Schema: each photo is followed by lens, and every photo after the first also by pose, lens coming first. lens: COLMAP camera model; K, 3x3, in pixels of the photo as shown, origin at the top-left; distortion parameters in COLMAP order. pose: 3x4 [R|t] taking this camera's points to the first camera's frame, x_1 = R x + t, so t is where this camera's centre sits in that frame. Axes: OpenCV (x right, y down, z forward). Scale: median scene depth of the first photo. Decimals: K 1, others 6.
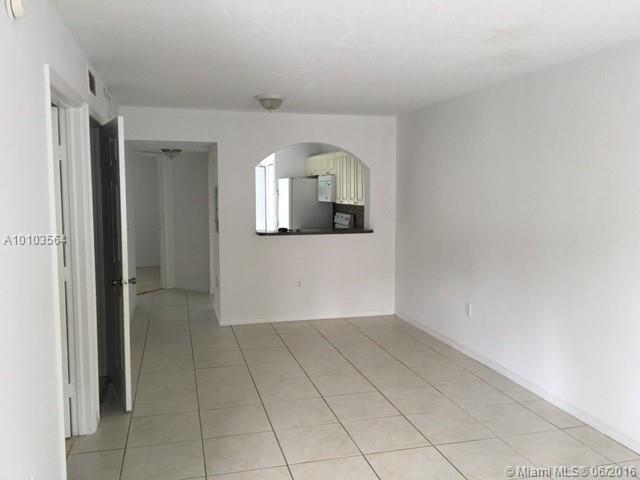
lens RADIAL K [[540.9, 0, 320.0], [0, 540.9, 240.0], [0, 0, 1]] dist [0.098343, -0.176004]
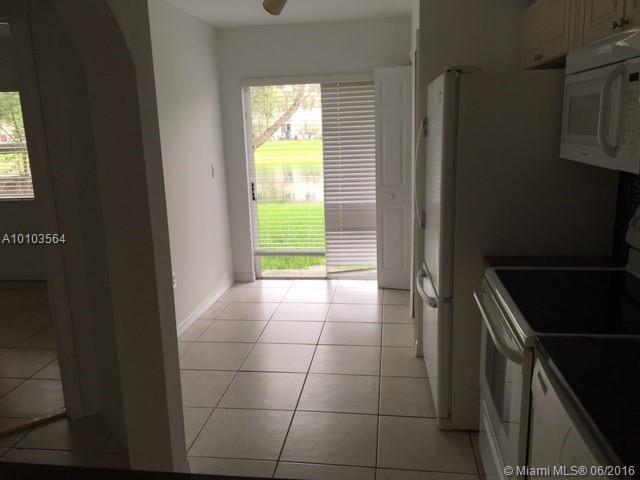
lens RADIAL K [[540.9, 0, 320.0], [0, 540.9, 240.0], [0, 0, 1]] dist [0.098343, -0.176004]
pose [[0.923630, 0.048812, -0.380164, -0.007660], [-0.003746, 0.992960, 0.118390, -0.063494], [0.383266, -0.107925, 0.917311, 0.717330]]
